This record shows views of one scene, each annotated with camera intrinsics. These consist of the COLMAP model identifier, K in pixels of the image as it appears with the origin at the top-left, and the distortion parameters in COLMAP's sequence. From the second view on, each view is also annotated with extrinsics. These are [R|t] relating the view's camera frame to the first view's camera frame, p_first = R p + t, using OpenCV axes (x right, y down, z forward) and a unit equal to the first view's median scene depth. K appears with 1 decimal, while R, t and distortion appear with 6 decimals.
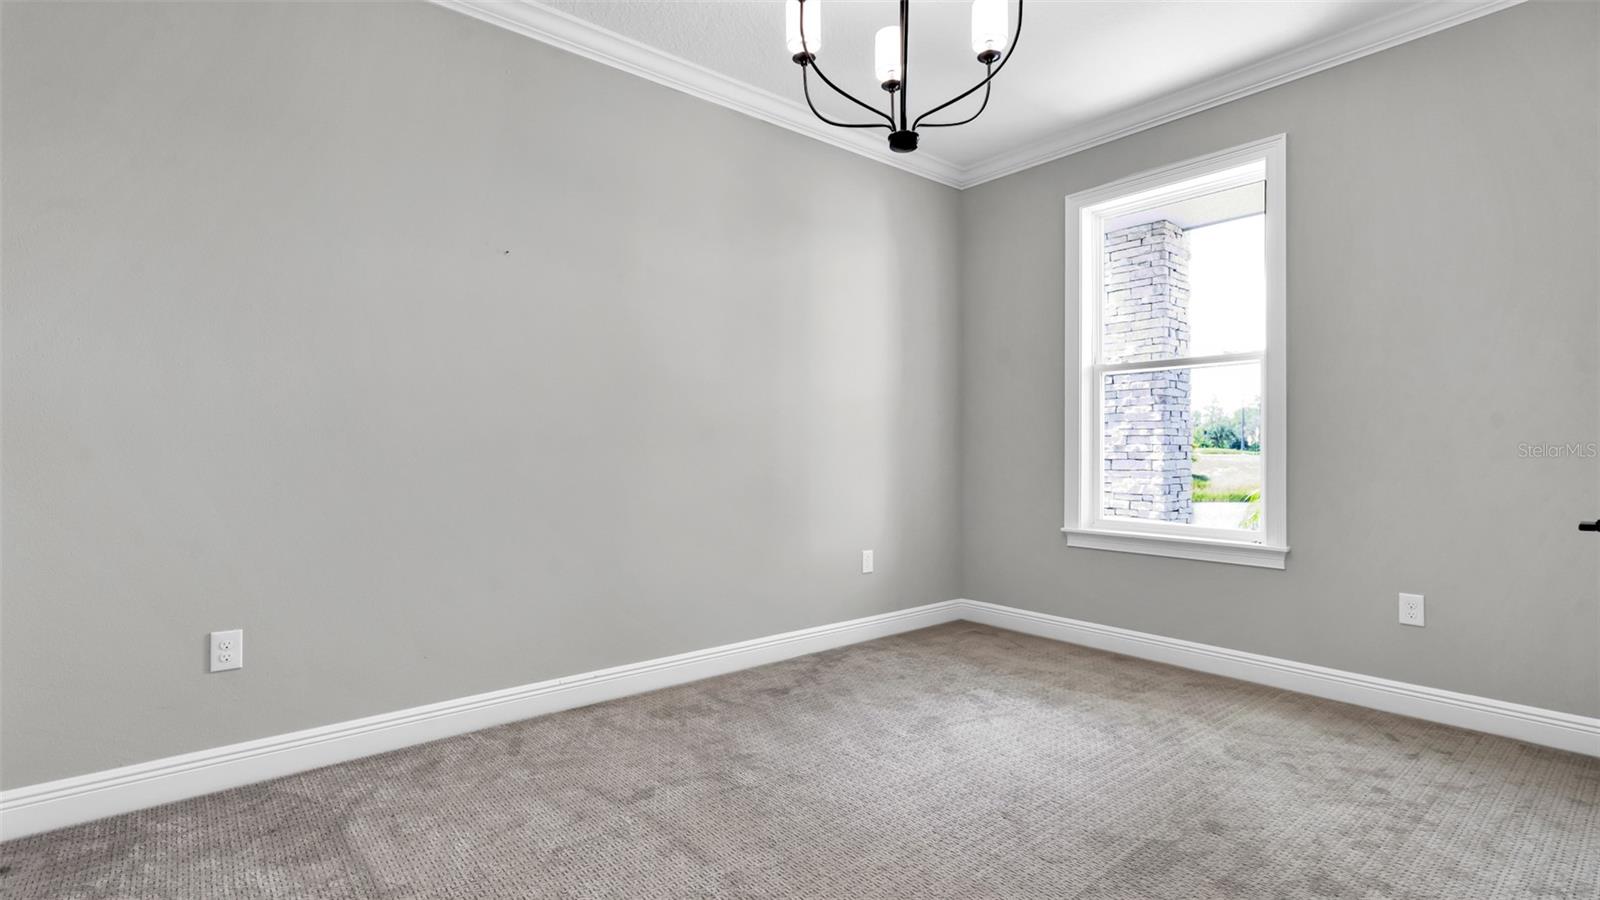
lens RADIAL K [[749.6, 0, 799.3], [0, 749.6, 447.2], [0, 0, 1]] dist [-0.000878, 0.000598]
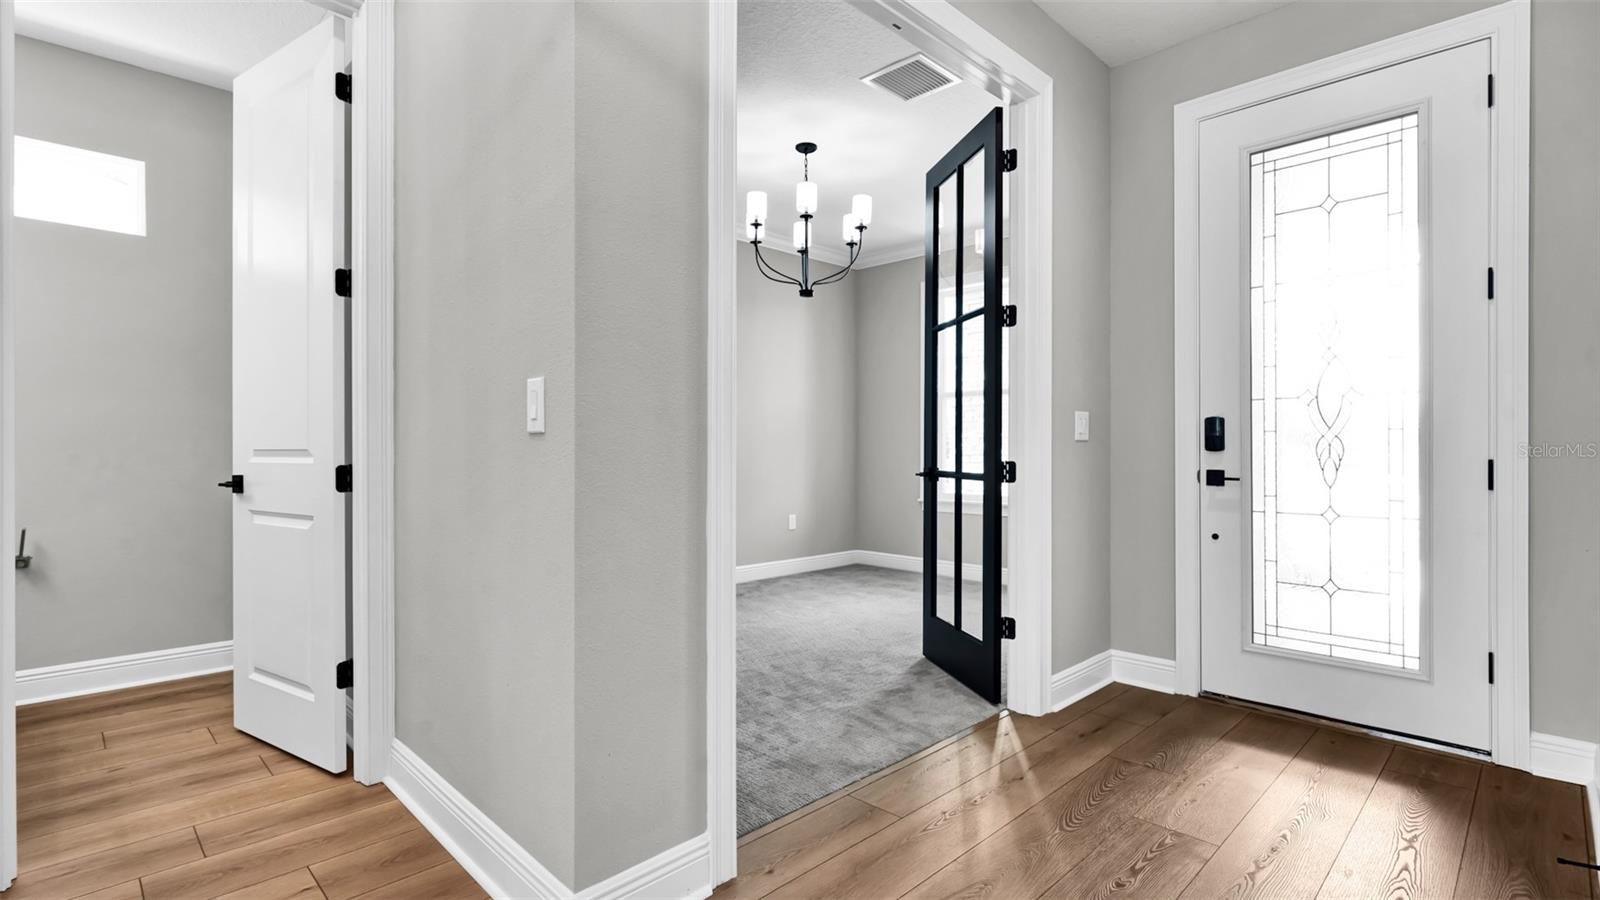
lens RADIAL K [[749.6, 0, 799.3], [0, 749.6, 447.2], [0, 0, 1]] dist [-0.000878, 0.000598]
pose [[0.995972, -0.000816, 0.089658, -0.039670], [0.000712, 0.999999, 0.001189, -0.000240], [-0.089659, -0.001120, 0.995972, -0.665571]]
